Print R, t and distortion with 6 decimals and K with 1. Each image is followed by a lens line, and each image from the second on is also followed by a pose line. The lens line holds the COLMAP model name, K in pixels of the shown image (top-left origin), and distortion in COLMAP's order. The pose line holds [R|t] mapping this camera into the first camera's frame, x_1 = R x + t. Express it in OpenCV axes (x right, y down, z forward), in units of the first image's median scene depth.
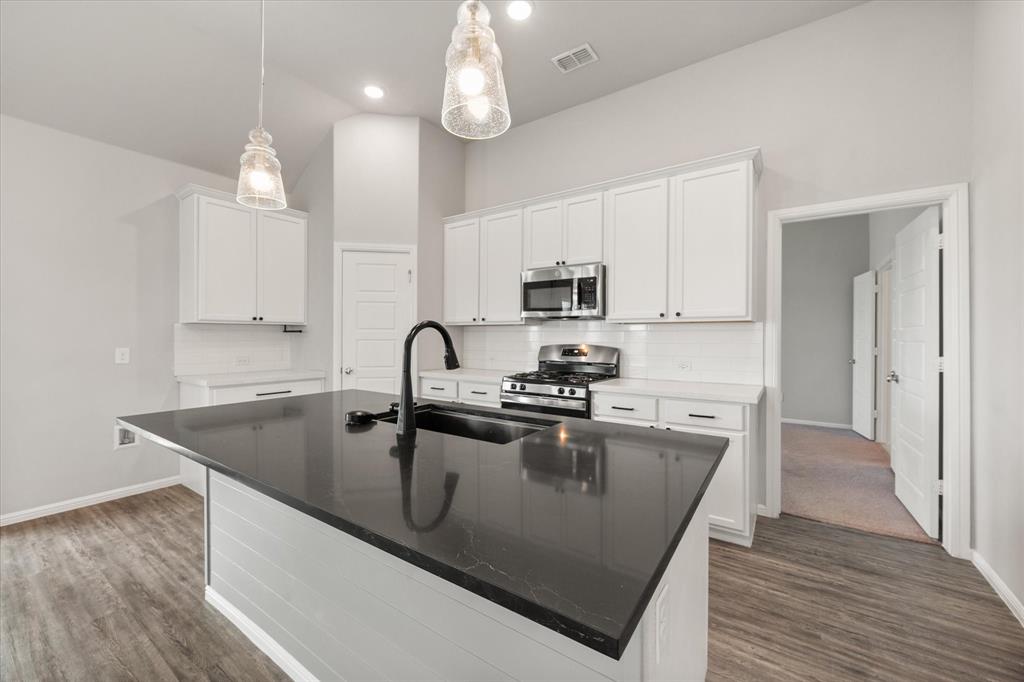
lens RADIAL K [[395.5, 0, 512.8], [0, 395.5, 342.8], [0, 0, 1]] dist [0.000552, 0.000037]
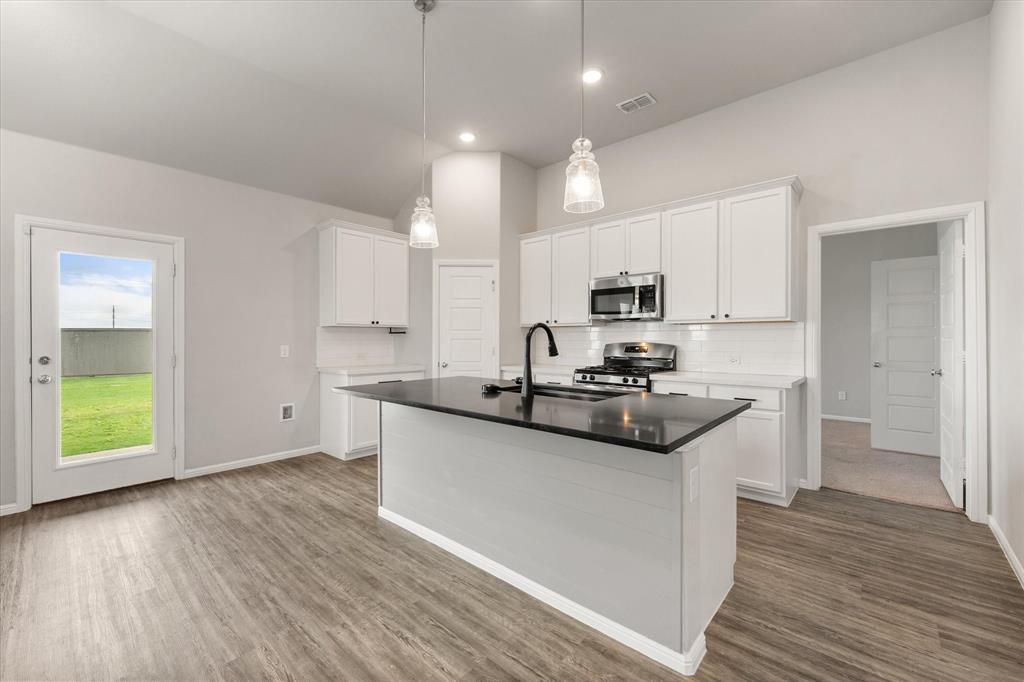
lens RADIAL K [[409.8, 0, 514.4], [0, 409.8, 344.0], [0, 0, 1]] dist [0.000650, -0.000016]
pose [[0.992769, -0.002089, -0.120022, -0.067735], [0.001655, 0.999992, -0.003713, 0.016261], [0.120028, 0.003488, 0.992764, -0.299443]]
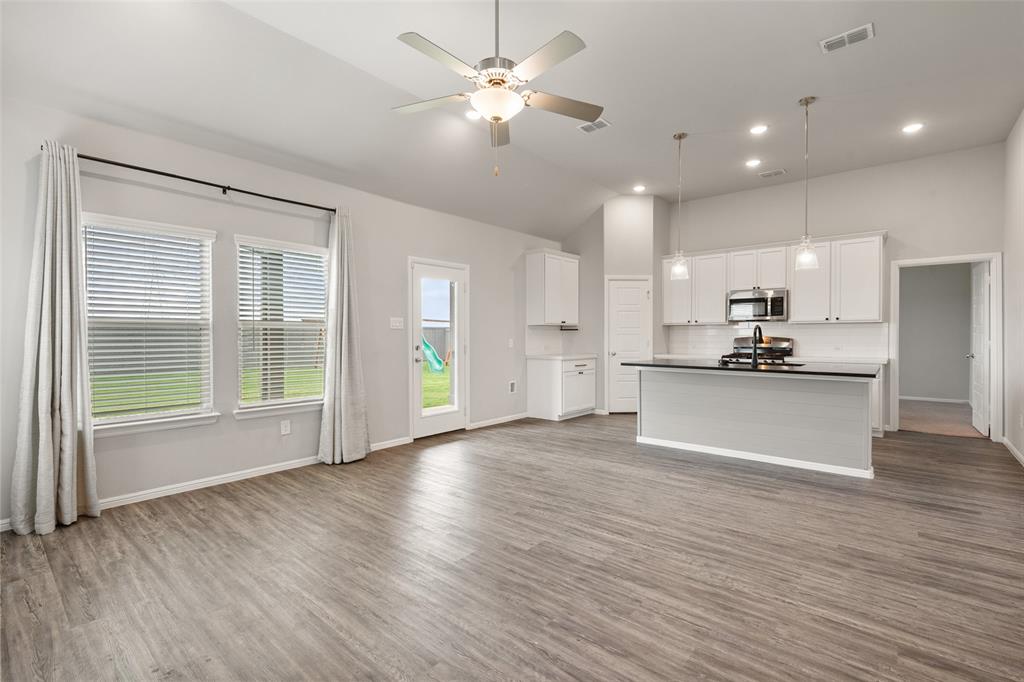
lens RADIAL K [[450.9, 0, 516.5], [0, 450.9, 343.9], [0, 0, 1]] dist [-0.000334, 0.000222]
pose [[0.995090, -0.002008, -0.098959, -0.843445], [0.002167, 0.999997, 0.001500, 0.036603], [0.098955, -0.001707, 0.995090, -1.202735]]
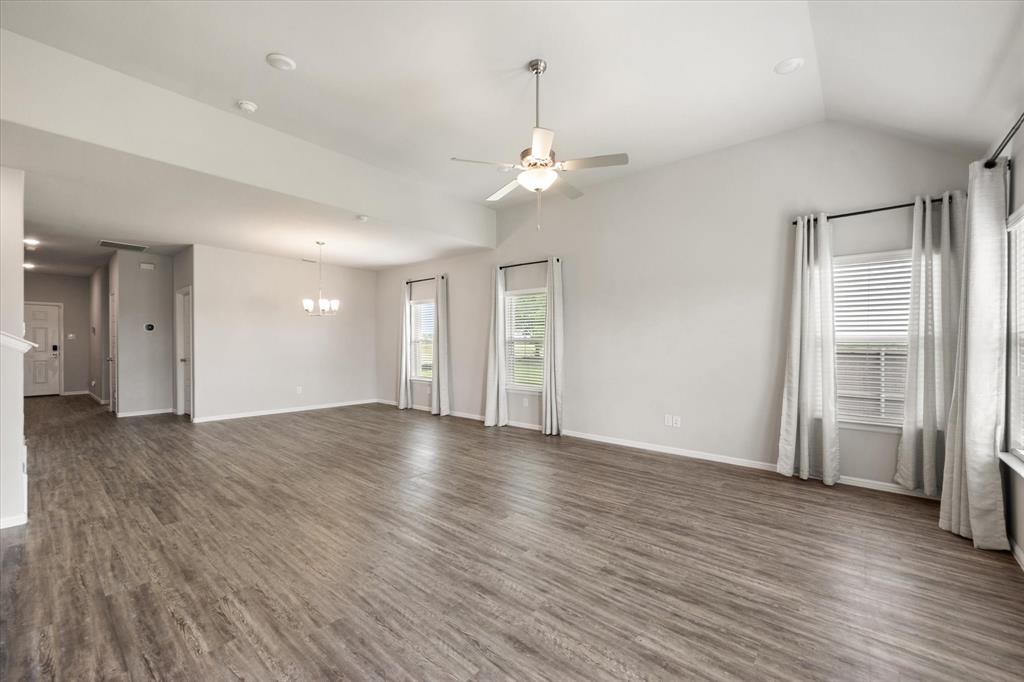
lens RADIAL K [[406.3, 0, 521.4], [0, 406.3, 334.5], [0, 0, 1]] dist [-0.000025, -0.000074]
pose [[-0.996763, -0.006787, 0.080109, -1.012058], [-0.006658, 0.999976, 0.001873, -0.021546], [-0.080120, 0.001333, -0.996784, 0.800324]]
